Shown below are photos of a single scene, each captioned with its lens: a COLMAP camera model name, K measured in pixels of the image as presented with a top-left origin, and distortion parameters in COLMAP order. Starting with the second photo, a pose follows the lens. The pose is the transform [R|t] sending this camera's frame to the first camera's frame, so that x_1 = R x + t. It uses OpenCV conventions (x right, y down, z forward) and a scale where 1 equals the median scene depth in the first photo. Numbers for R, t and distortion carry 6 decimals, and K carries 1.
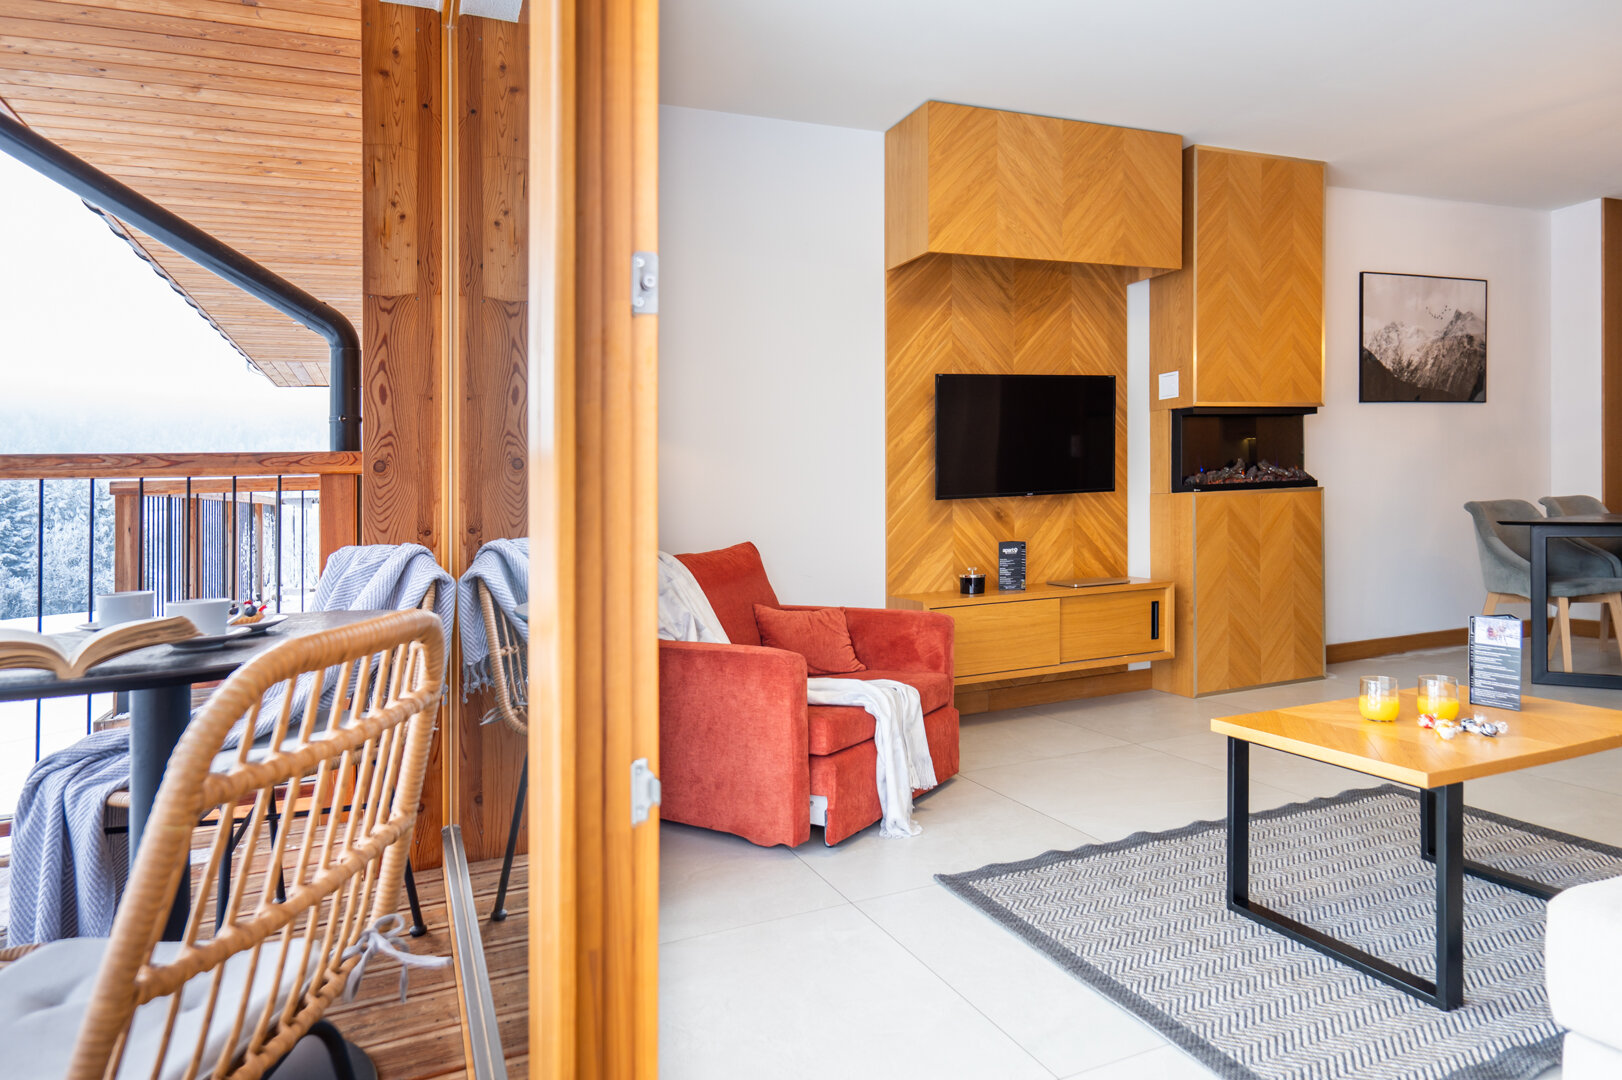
lens RADIAL K [[959.0, 0, 812.6], [0, 959.0, 543.5], [0, 0, 1]] dist [-0.001808, 0.013221]
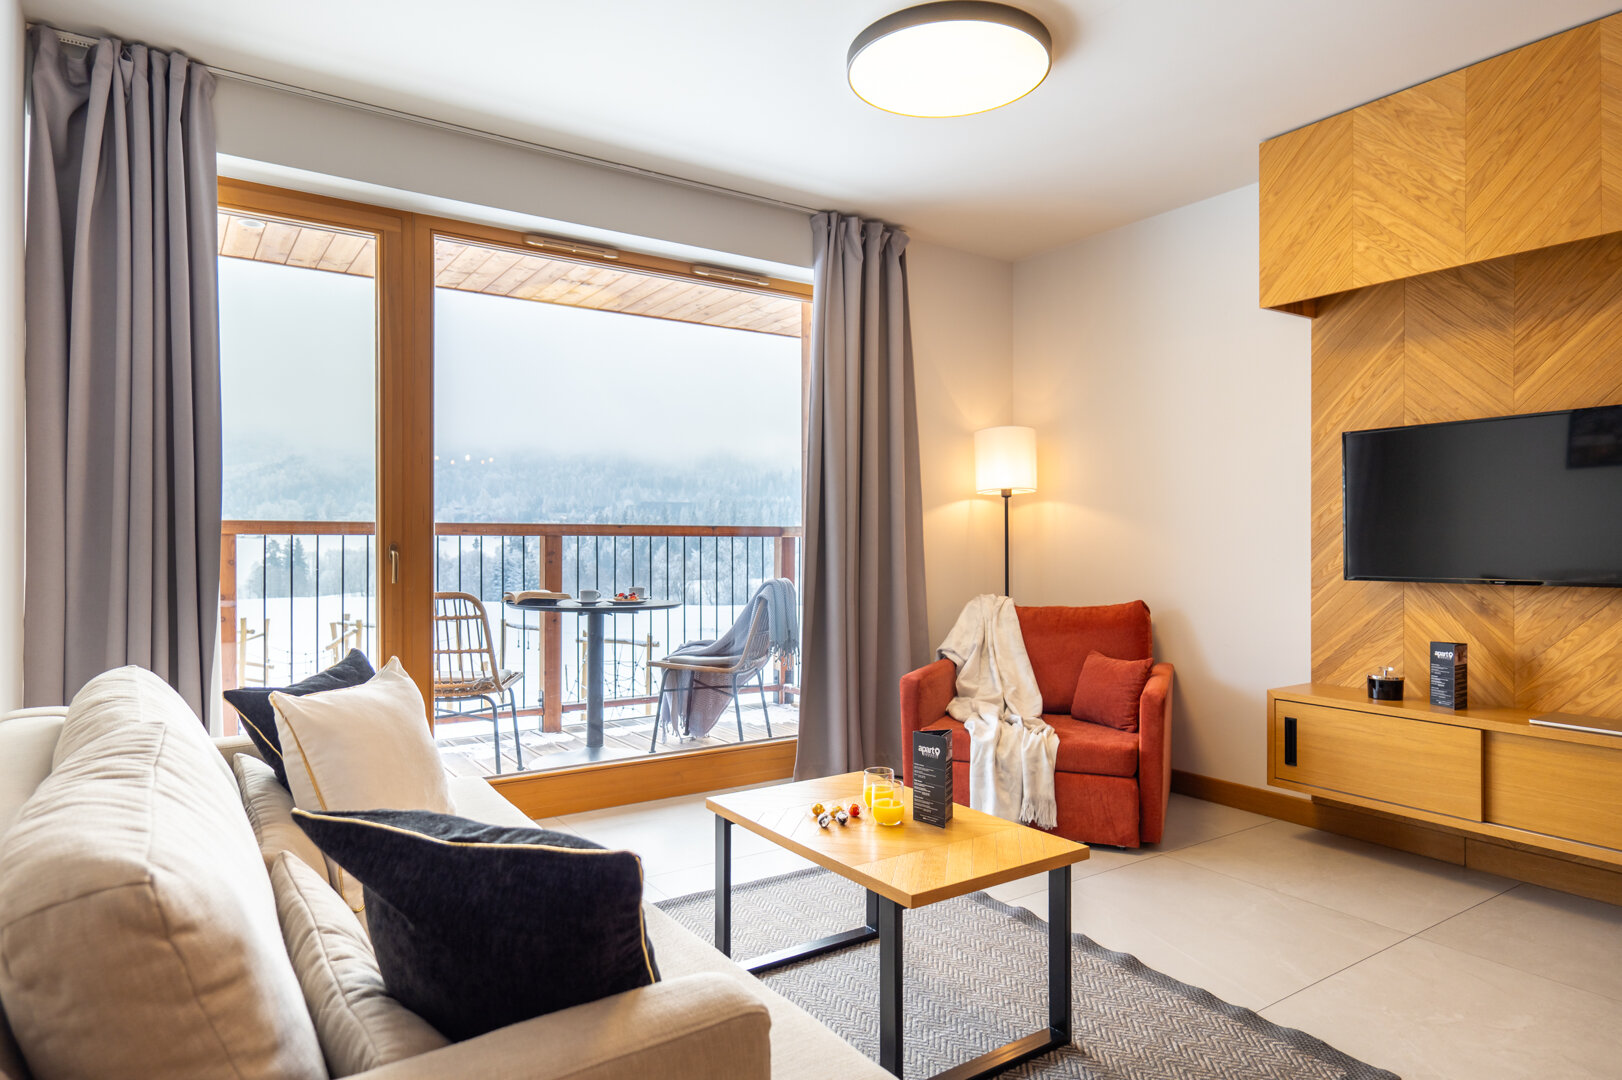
lens RADIAL K [[959.0, 0, 812.6], [0, 959.0, 543.5], [0, 0, 1]] dist [-0.001808, 0.013221]
pose [[0.191681, 0.038216, -0.980713, 0.797467], [-0.046923, 0.998456, 0.029736, -0.074641], [0.980335, 0.040318, 0.193178, 0.331458]]
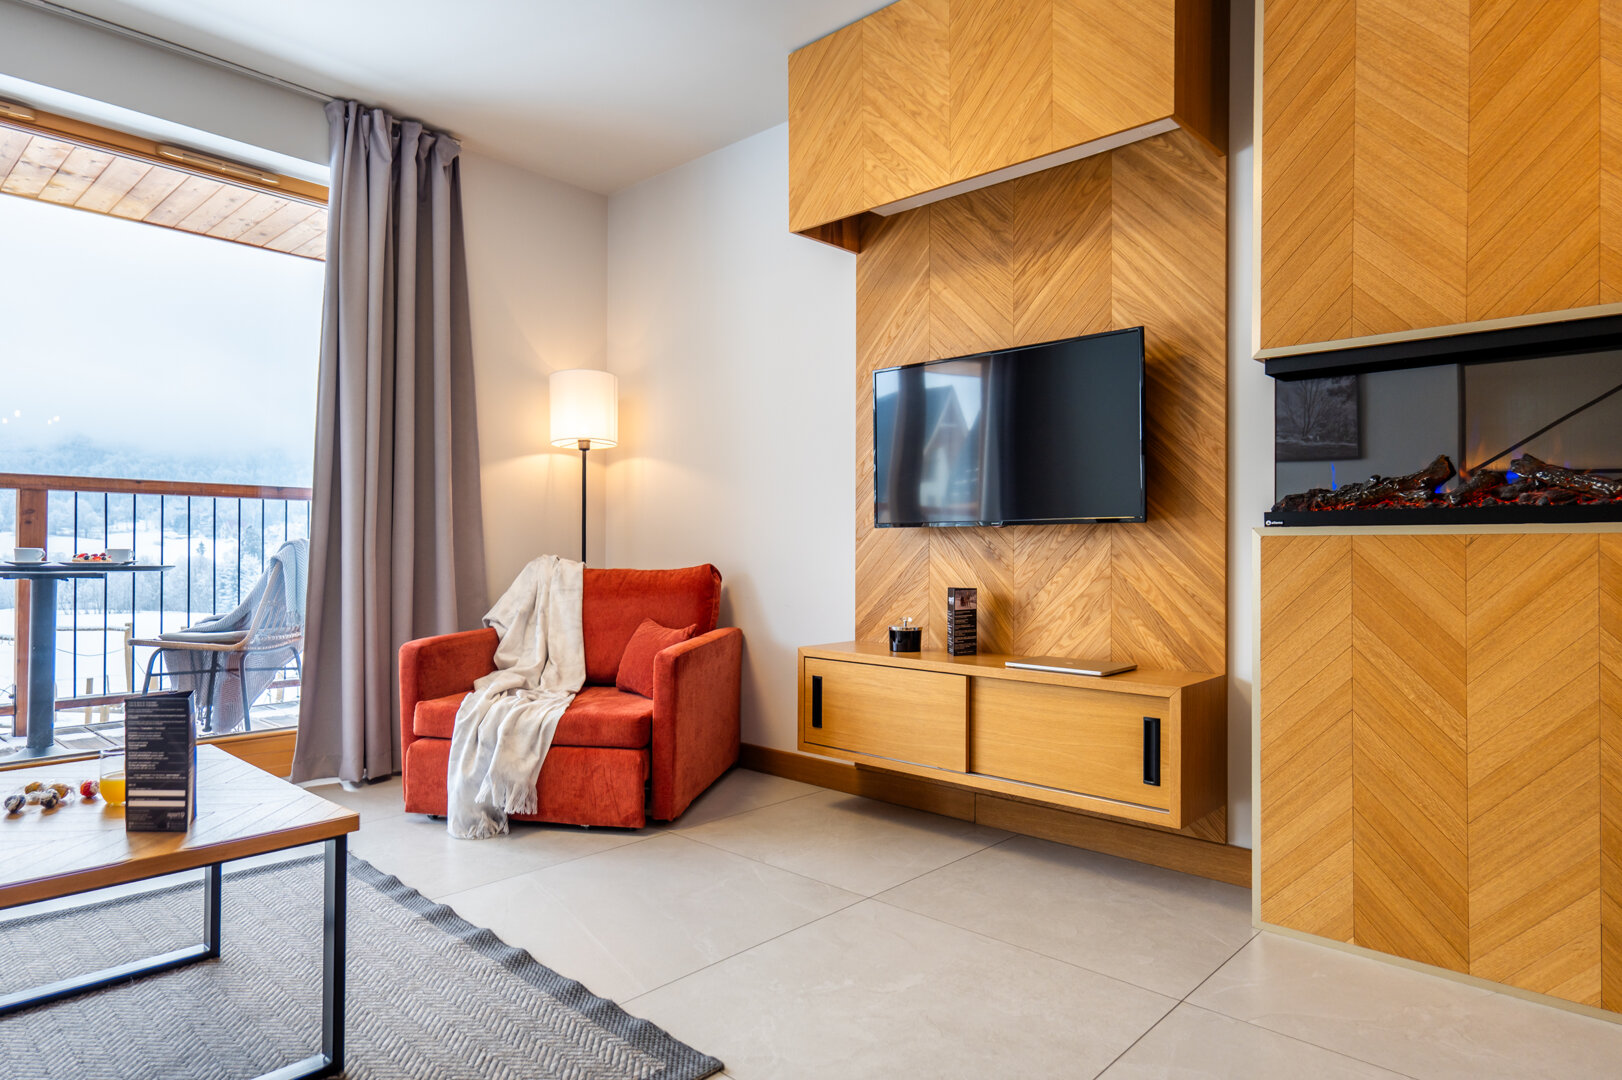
lens RADIAL K [[957.6, 0, 842.1], [0, 957.6, 547.3], [0, 0, 1]] dist [-0.005452, 0.011894]
pose [[0.416673, 0.033553, -0.908437, 0.772131], [-0.058583, 0.998232, 0.010000, -0.033148], [0.907167, 0.049052, 0.417902, 0.579788]]
